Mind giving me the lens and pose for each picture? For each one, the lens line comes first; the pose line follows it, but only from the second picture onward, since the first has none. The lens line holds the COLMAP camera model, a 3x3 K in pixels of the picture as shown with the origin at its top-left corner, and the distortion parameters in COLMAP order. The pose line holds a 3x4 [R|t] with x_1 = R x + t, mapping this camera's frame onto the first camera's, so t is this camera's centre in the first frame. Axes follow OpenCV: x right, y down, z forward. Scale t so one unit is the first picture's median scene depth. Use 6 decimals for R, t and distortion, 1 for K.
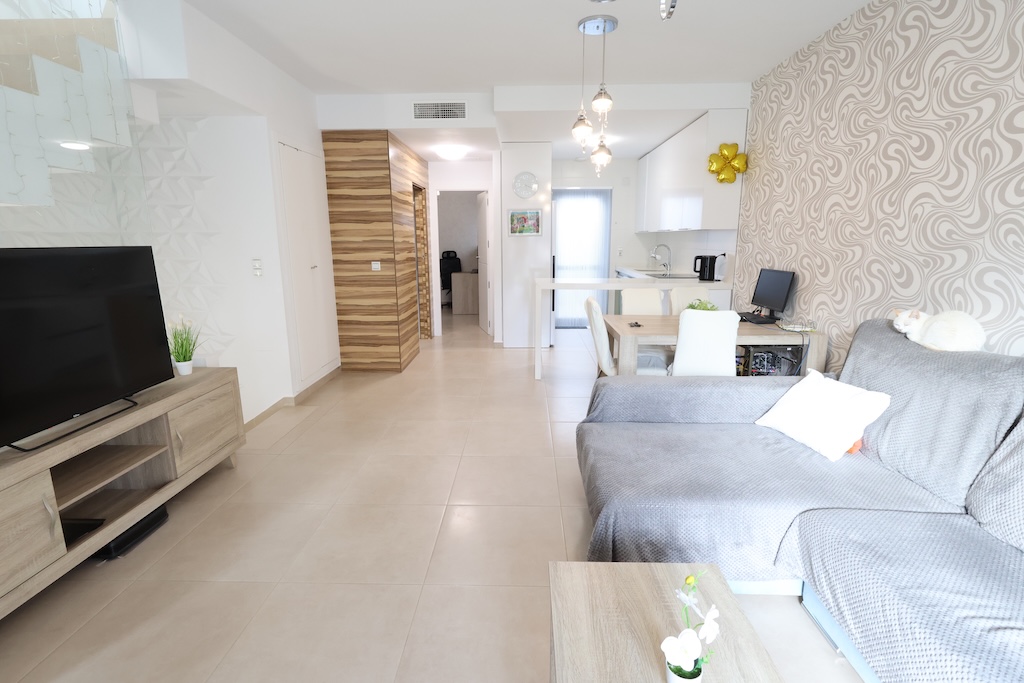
lens RADIAL K [[481.5, 0, 515.8], [0, 481.5, 338.5], [0, 0, 1]] dist [0.010715, -0.000722]
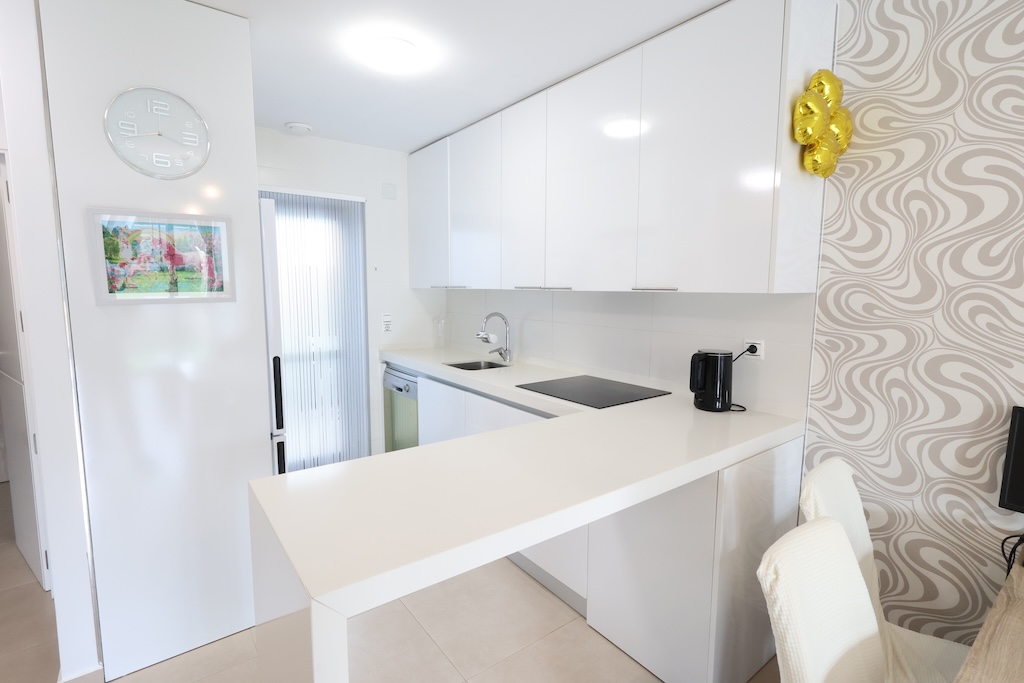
lens RADIAL K [[481.5, 0, 509.7], [0, 481.5, 340.2], [0, 0, 1]] dist [0.010715, -0.000722]
pose [[0.782067, -0.061924, 0.620110, -0.006221], [0.117366, 0.991881, -0.048969, -0.204311], [-0.612043, 0.111077, 0.782985, 0.870056]]
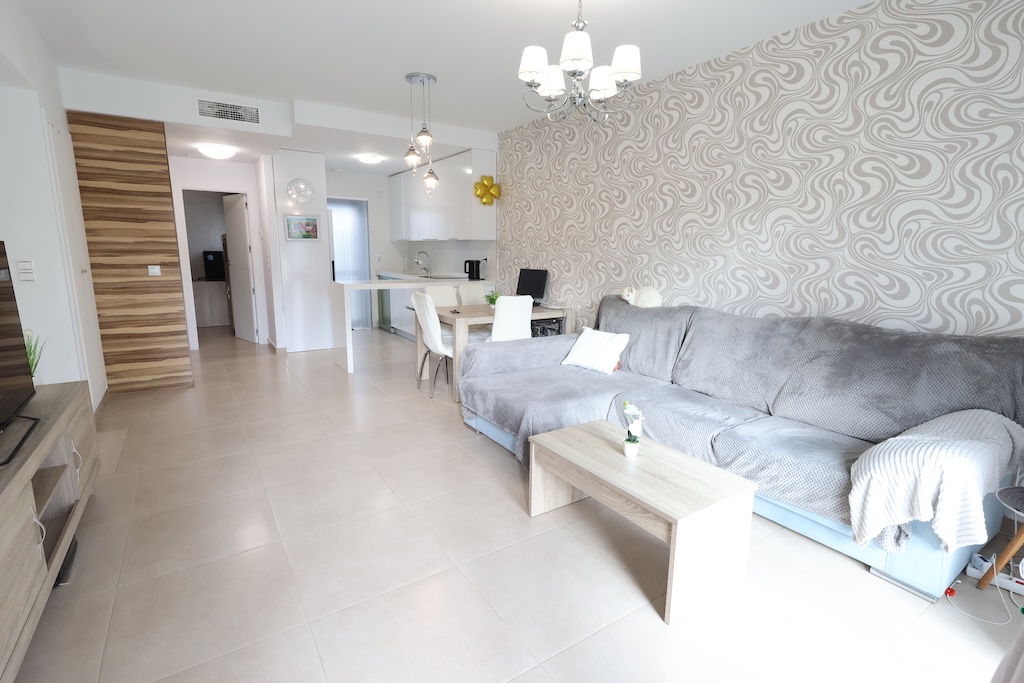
lens RADIAL K [[481.5, 0, 501.9], [0, 481.5, 341.0], [0, 0, 1]] dist [0.010715, -0.000722]
pose [[0.830121, -0.090238, 0.550232, -0.295341], [0.097601, 0.995098, 0.015948, 0.032688], [-0.548974, 0.040465, 0.834859, -0.114346]]
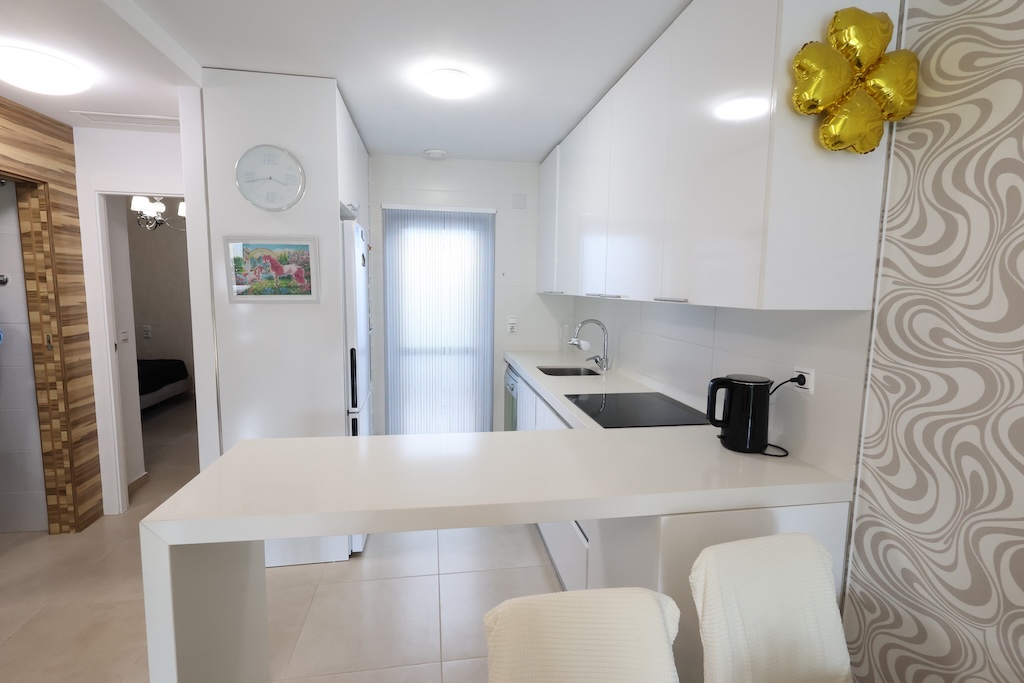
lens RADIAL K [[481.5, 0, 518.4], [0, 481.5, 340.5], [0, 0, 1]] dist [0.010715, -0.000722]
pose [[0.979697, -0.005094, 0.200418, 0.189937], [0.022549, 0.996134, -0.084905, -0.194086], [-0.199211, 0.087700, 0.976024, 0.775565]]
